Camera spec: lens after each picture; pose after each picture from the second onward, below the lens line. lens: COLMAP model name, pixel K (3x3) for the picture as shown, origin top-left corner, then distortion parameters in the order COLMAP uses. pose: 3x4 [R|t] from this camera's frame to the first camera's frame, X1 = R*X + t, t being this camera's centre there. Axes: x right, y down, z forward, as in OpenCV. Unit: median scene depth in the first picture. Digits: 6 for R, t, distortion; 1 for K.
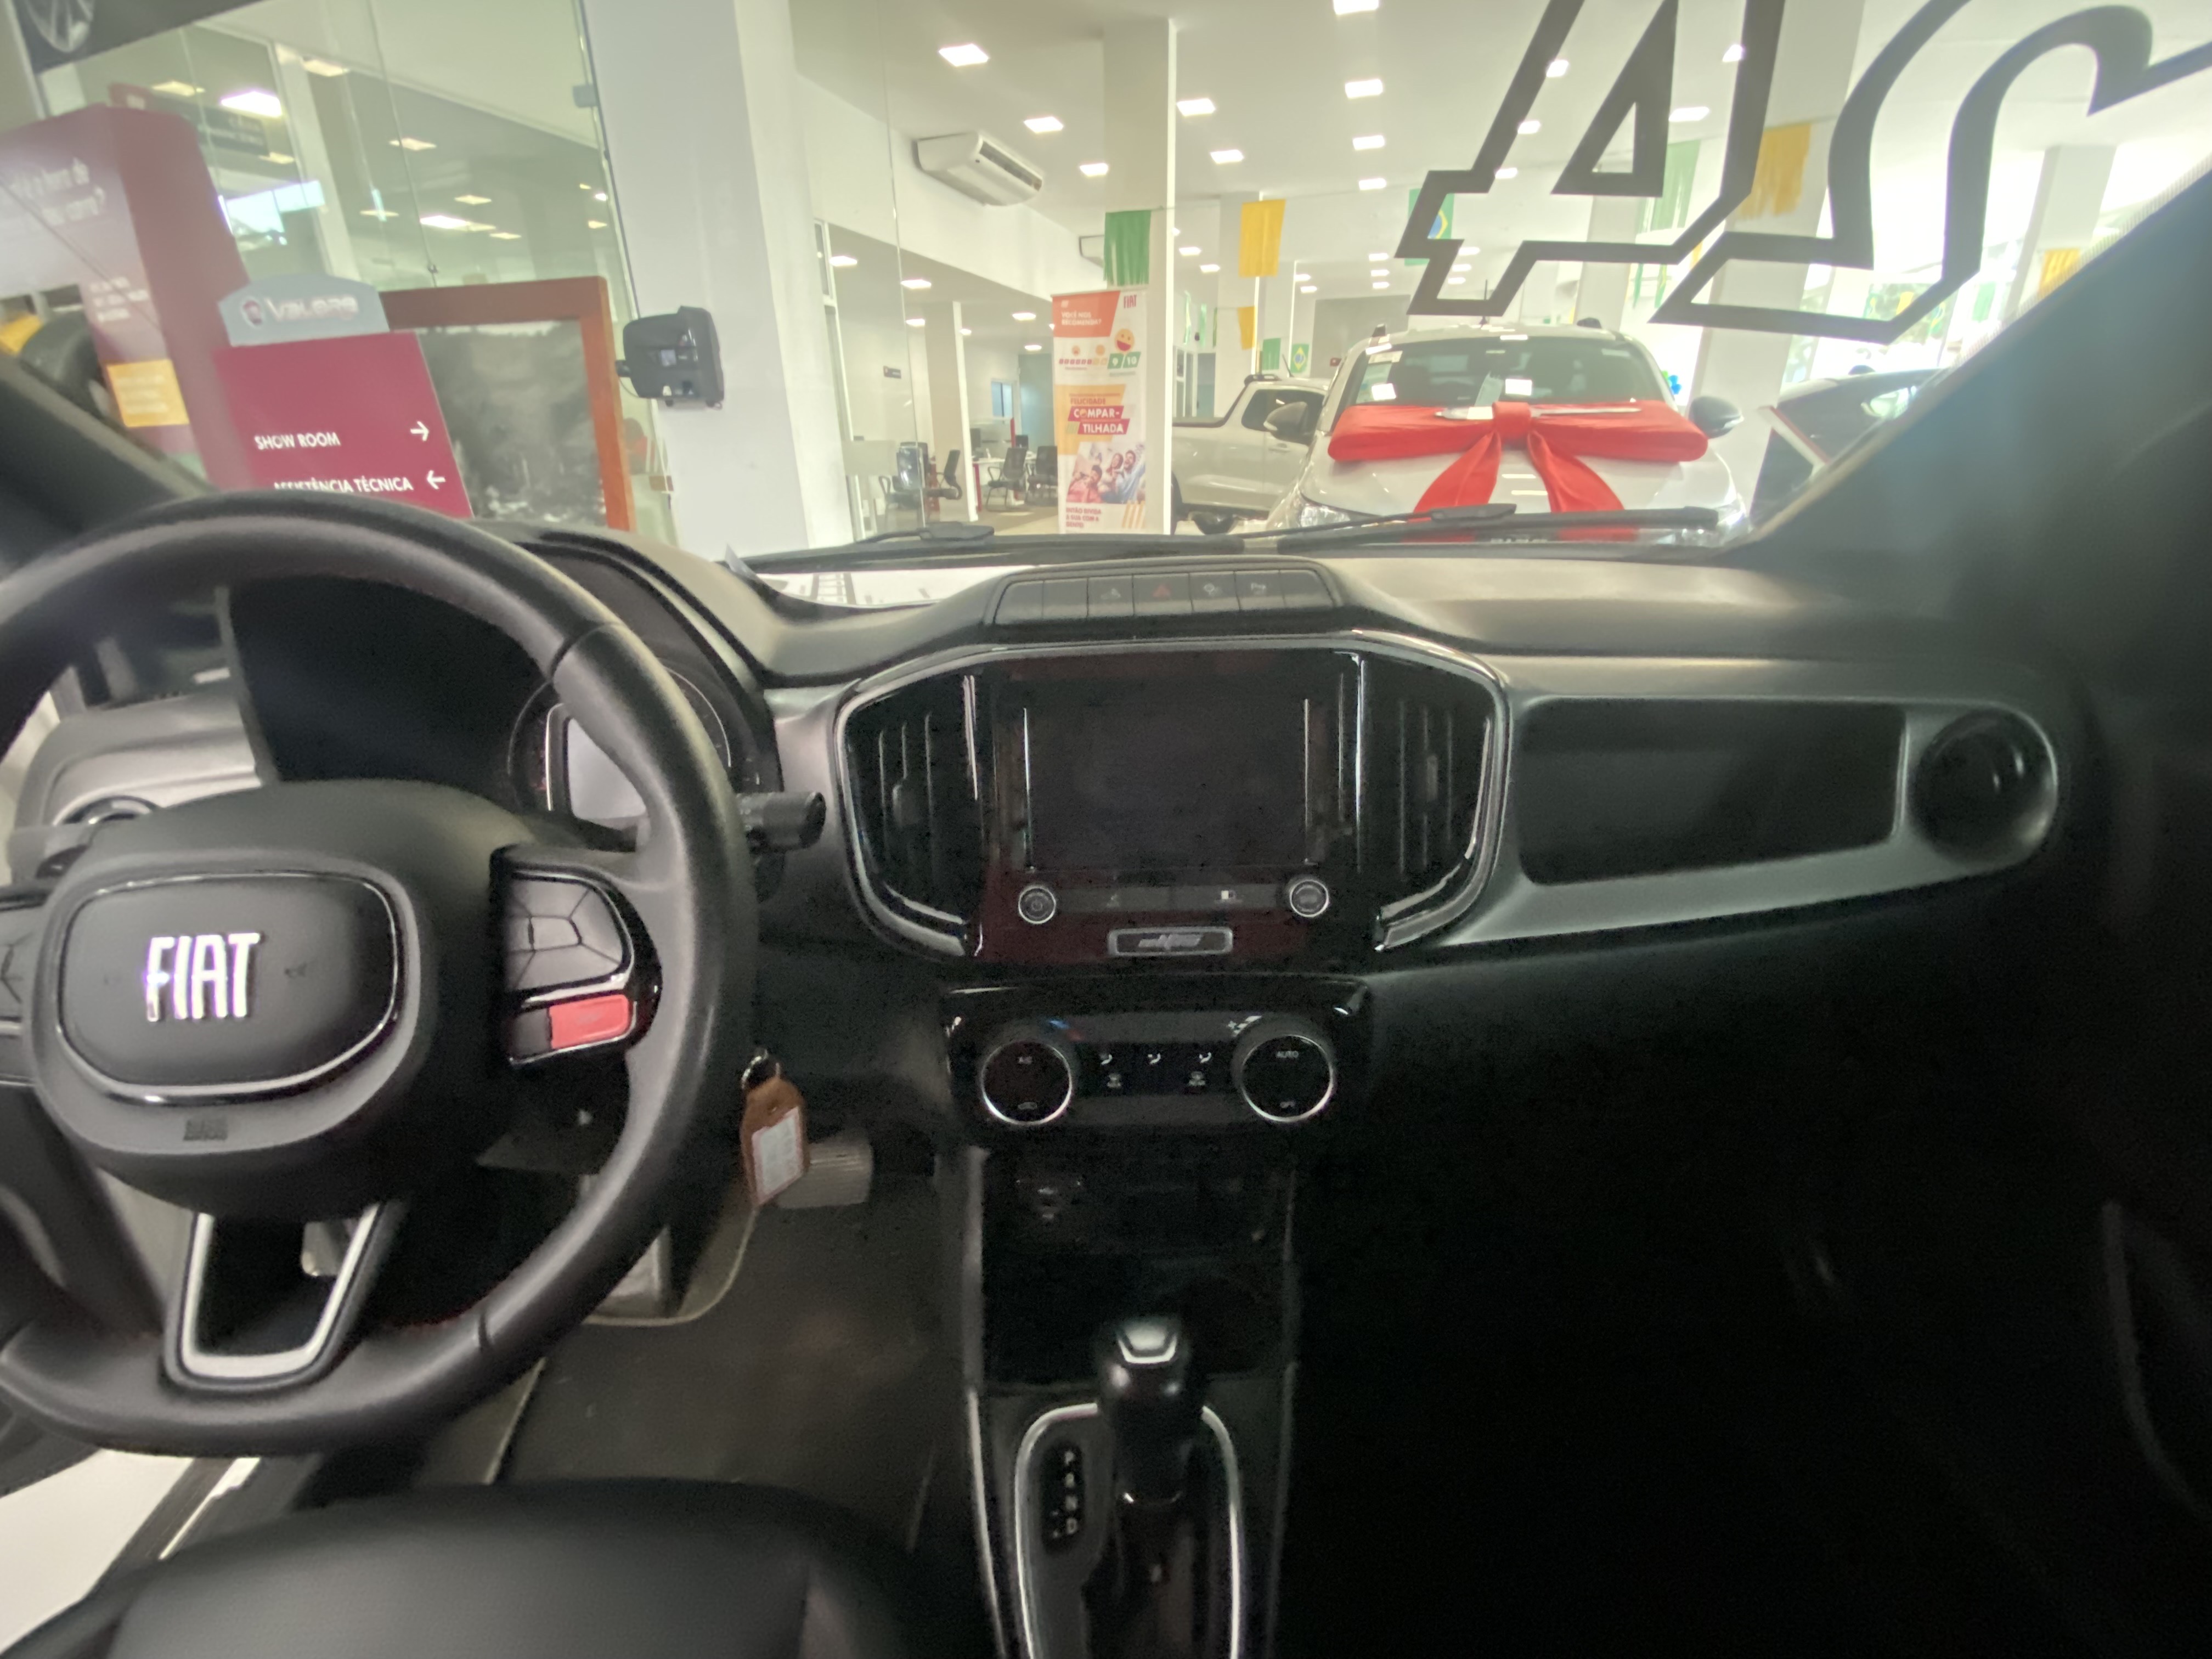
lens RADIAL K [[900.8, 0, 1122.9], [0, 900.8, 846.1], [0, 0, 1]] dist [0.001382, 0.000017]
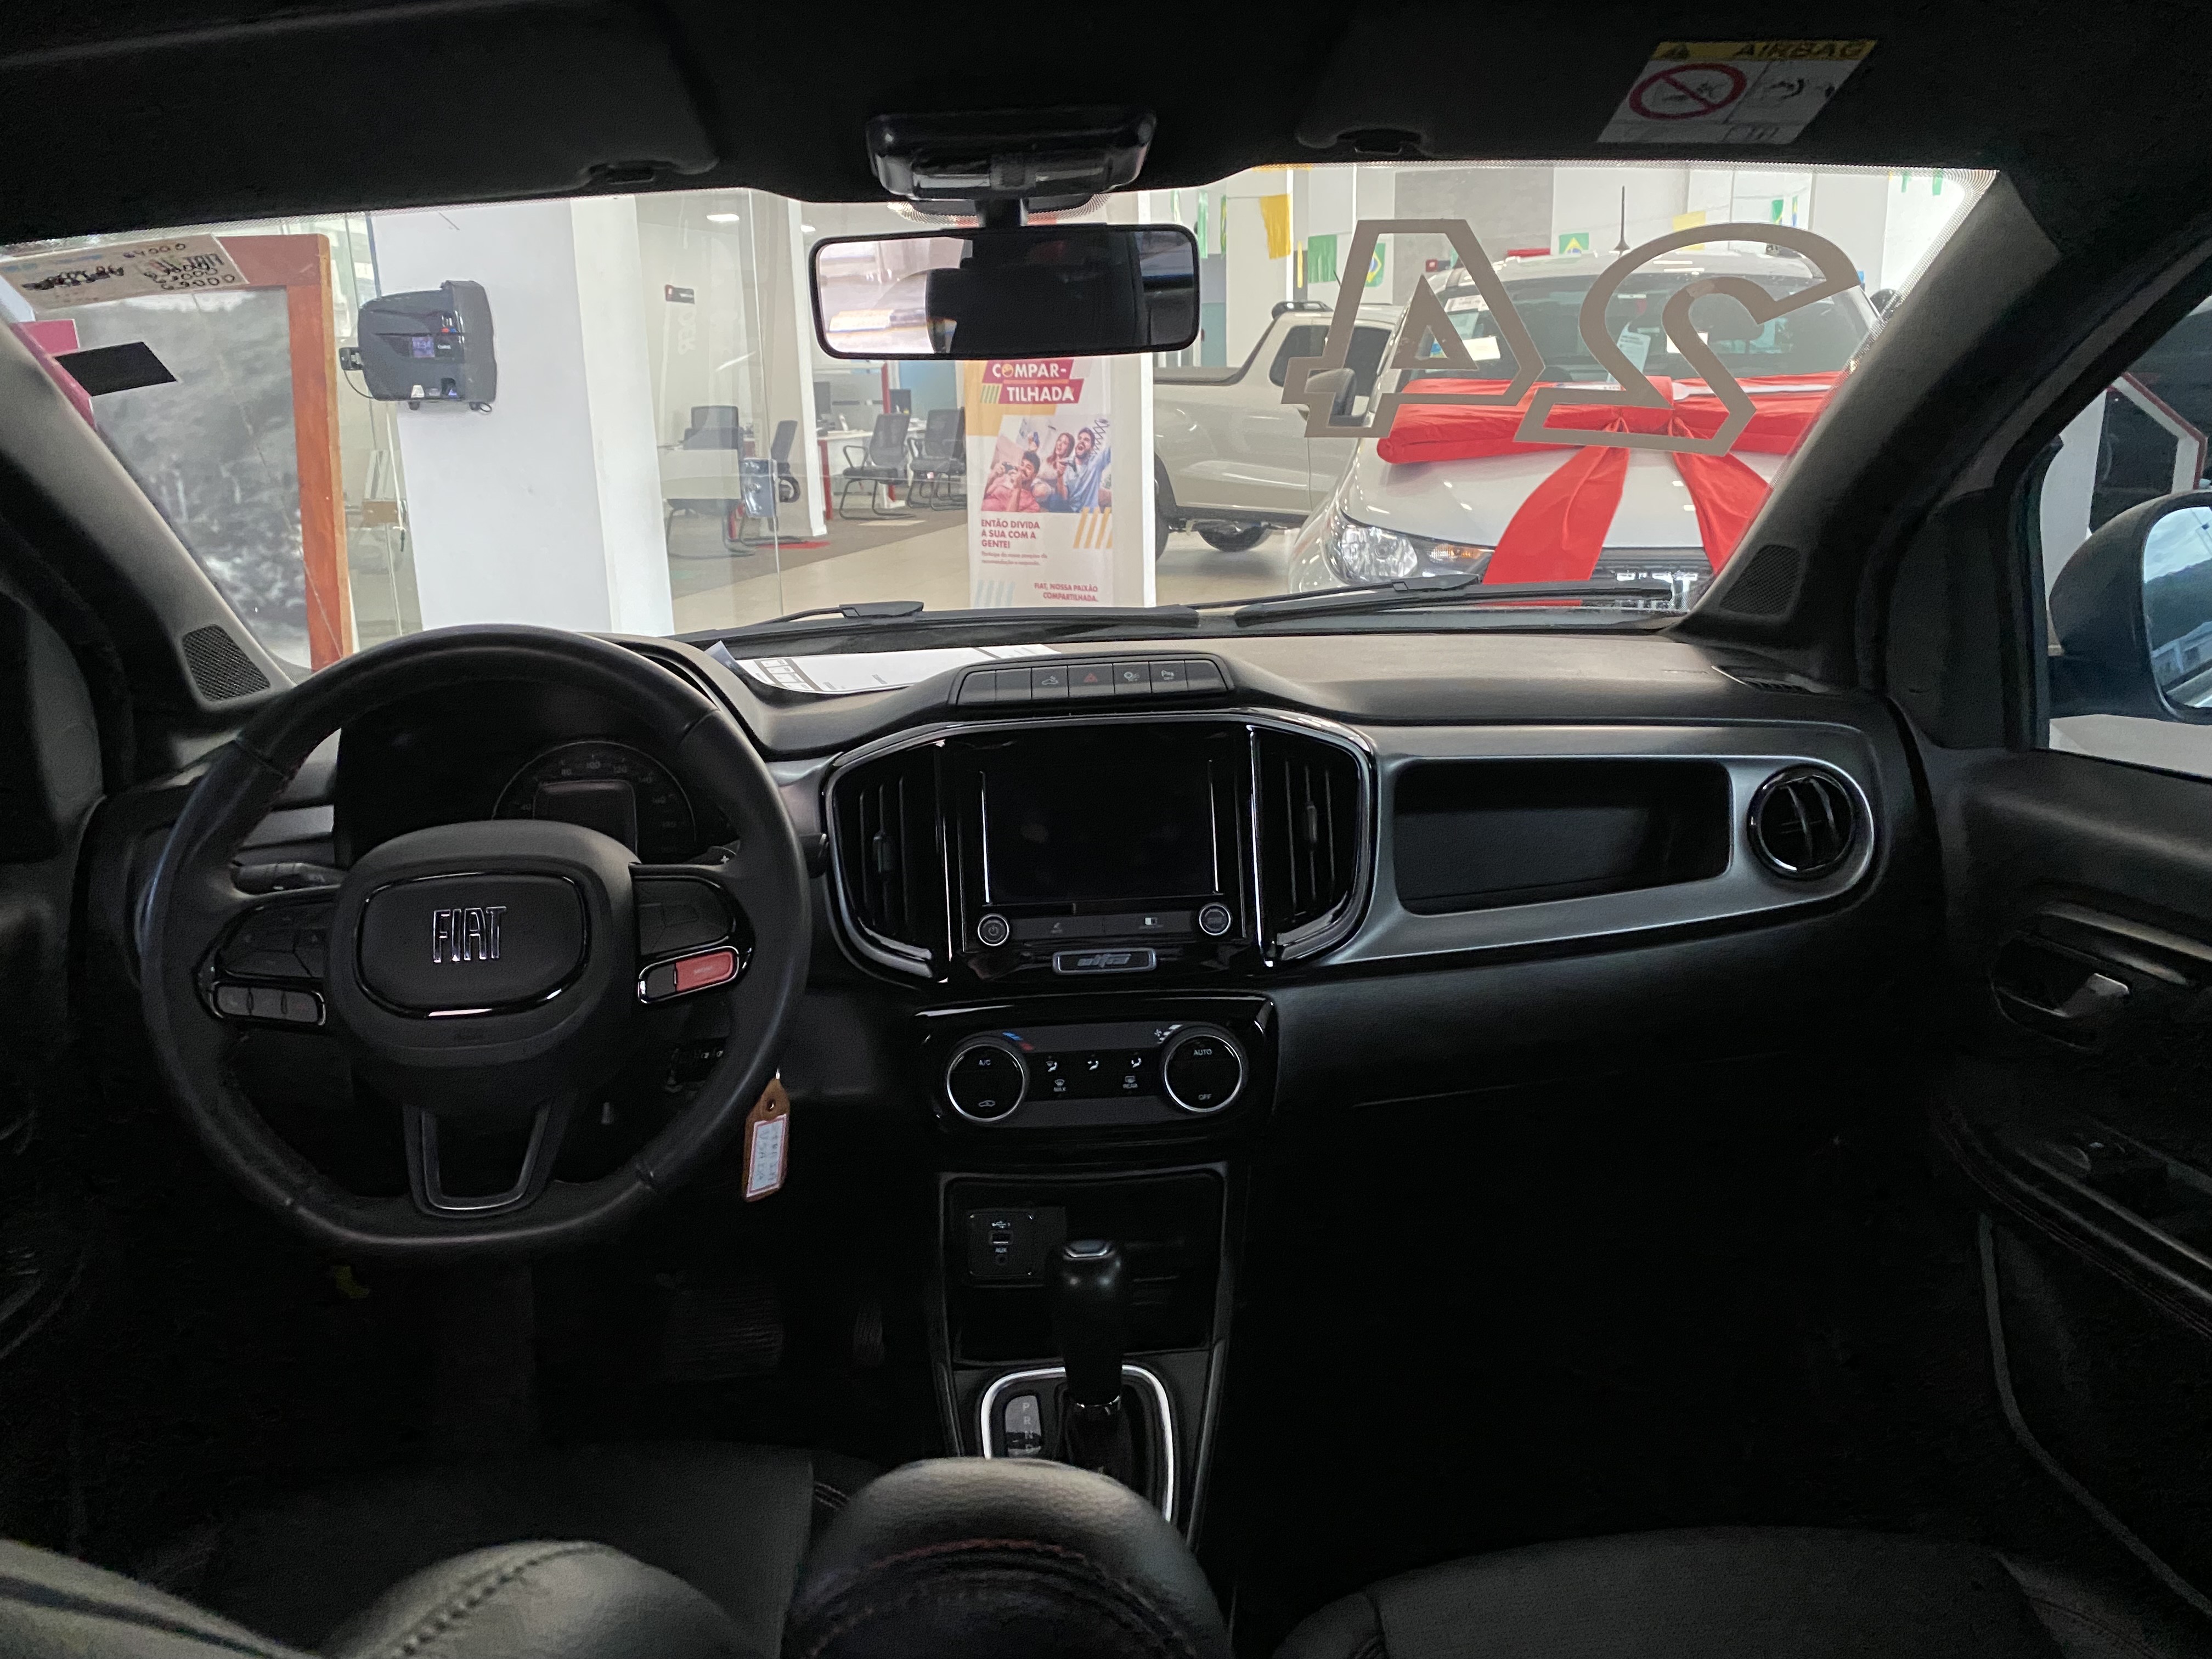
lens RADIAL K [[1662.3, 0, 1102.4], [0, 1662.3, 868.2], [0, 0, 1]] dist [0.001863, 0.000674]
pose [[0.999786, -0.017341, 0.011252, 0.024795], [0.018777, 0.989482, -0.143433, 0.273097], [-0.008646, 0.143614, 0.989596, -1.100137]]
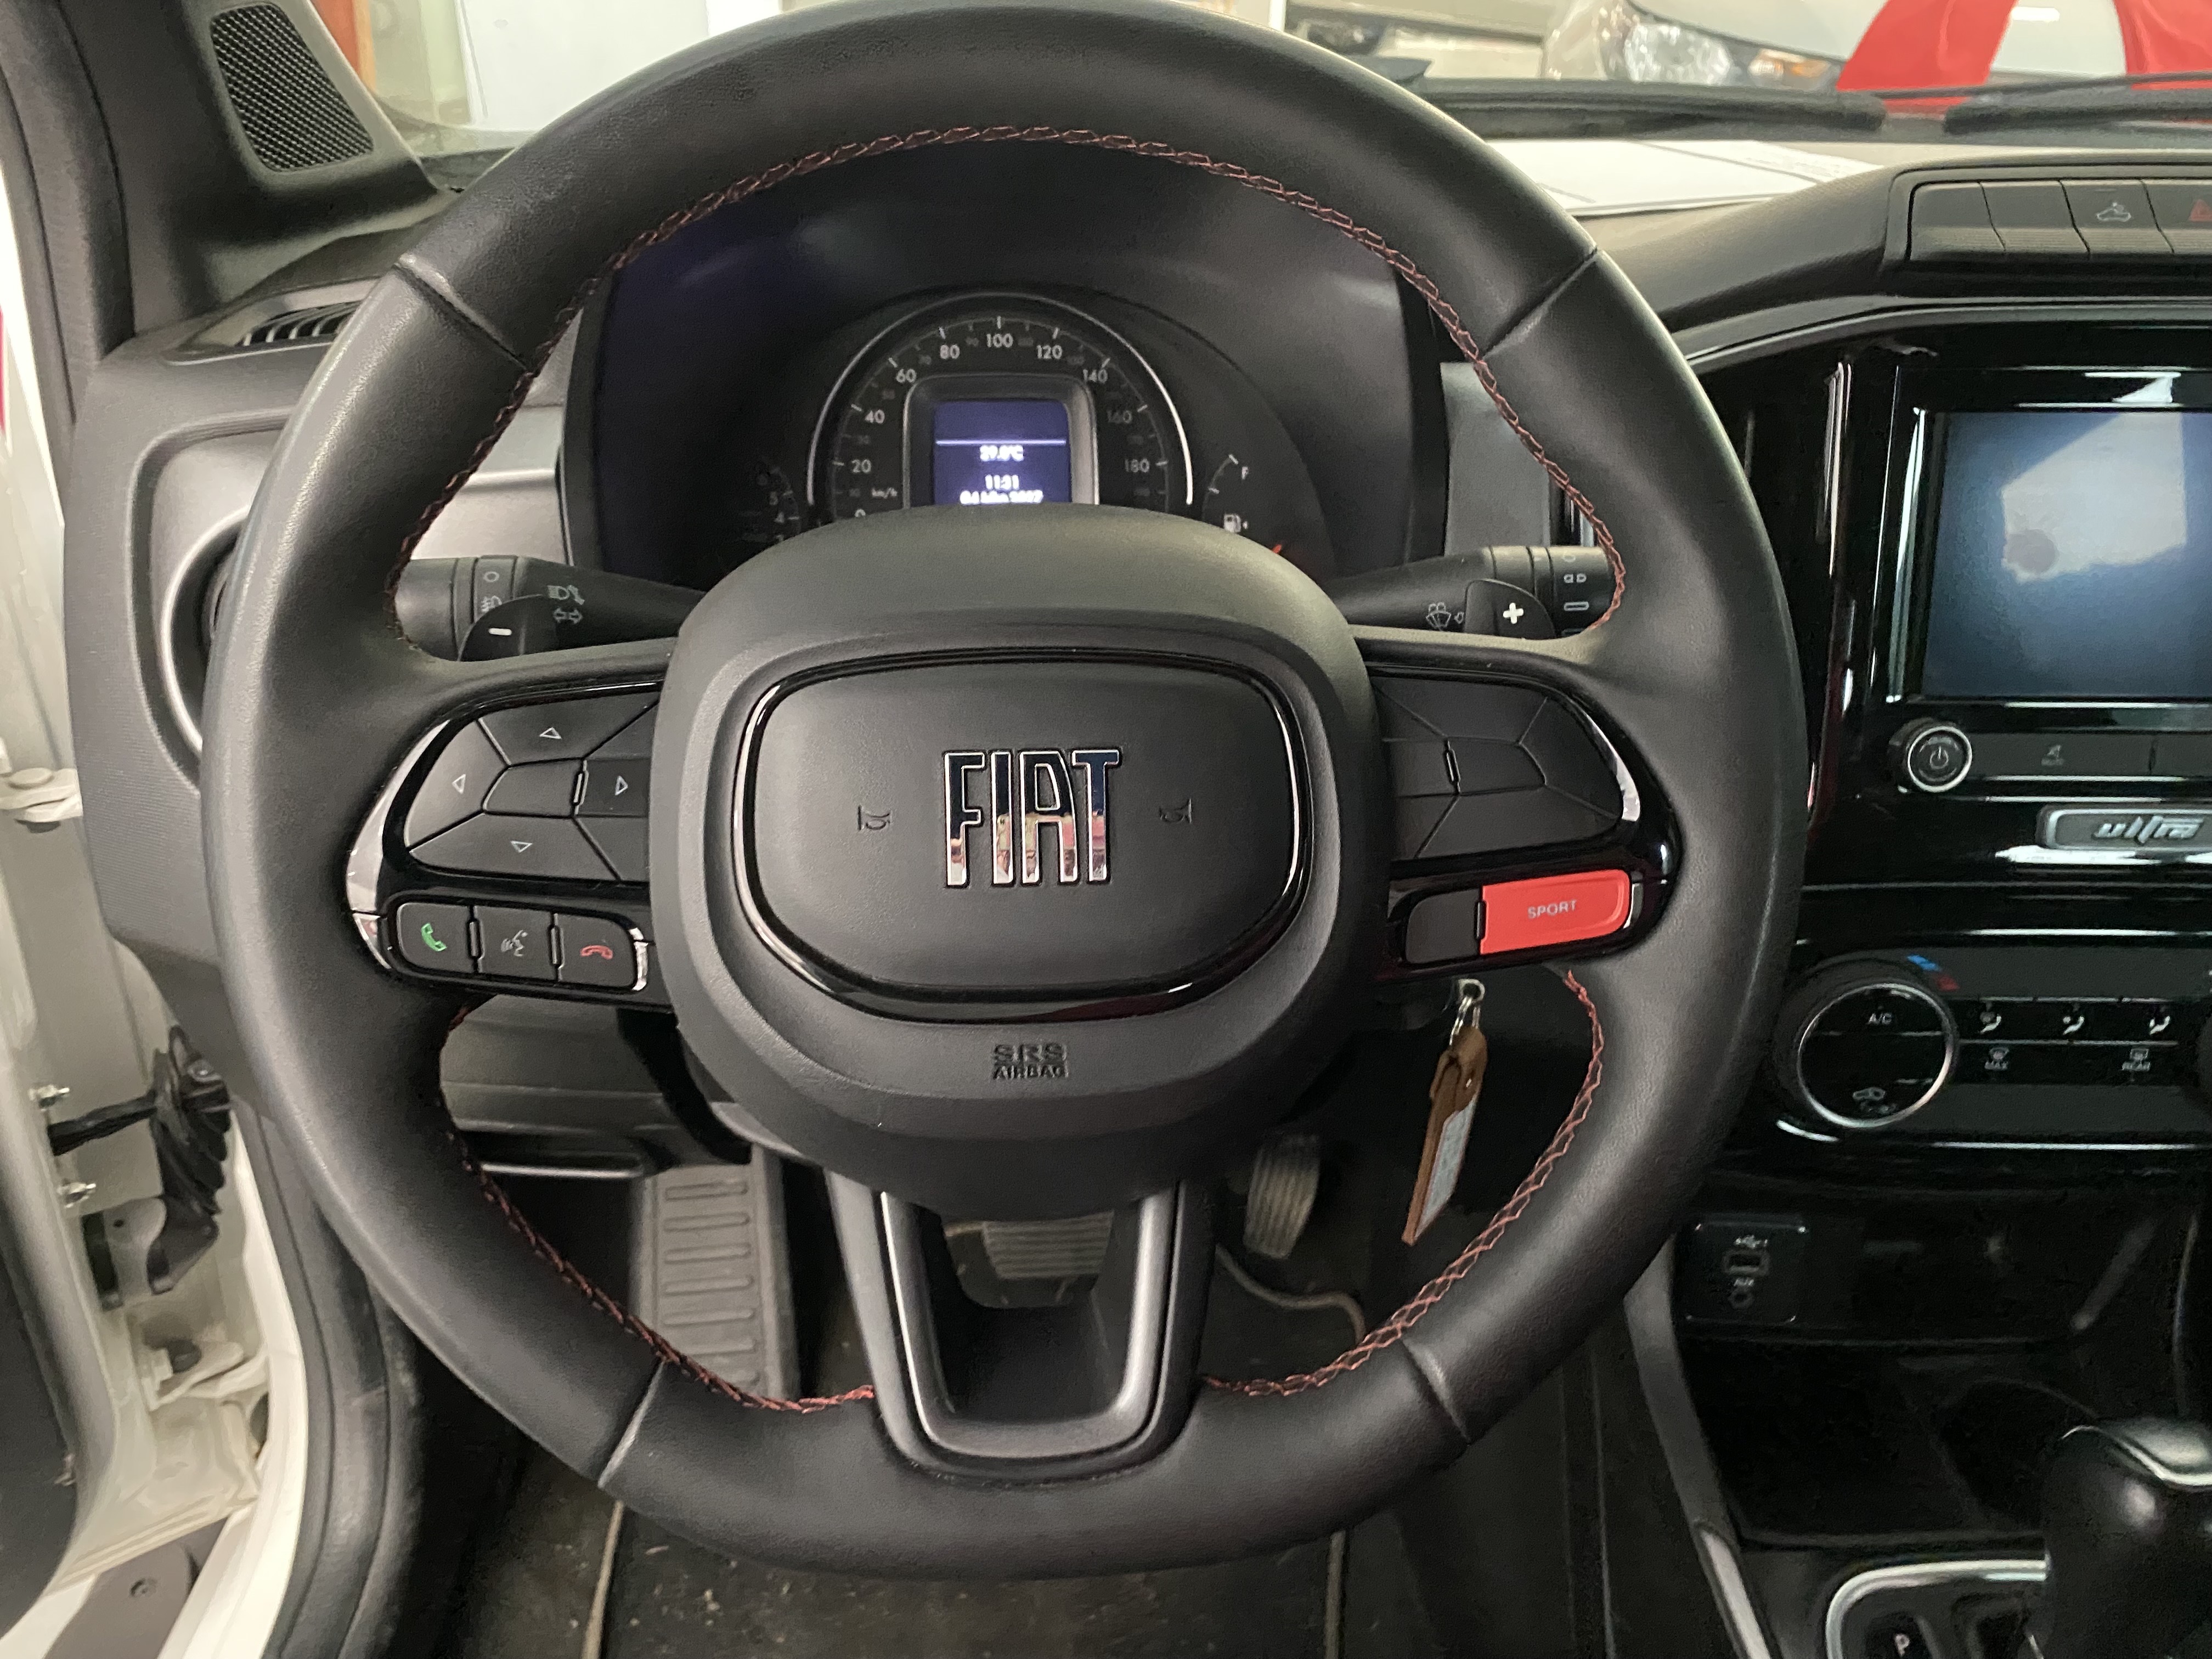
lens RADIAL K [[1661.3, 0, 1102.5], [0, 1661.3, 878.7], [0, 0, 1]] dist [0.004268, -0.003407]
pose [[0.999454, 0.033053, 0.000217, -0.568623], [-0.032829, 0.991875, 0.122907, 0.024102], [0.003847, -0.122847, 0.992418, -0.076175]]
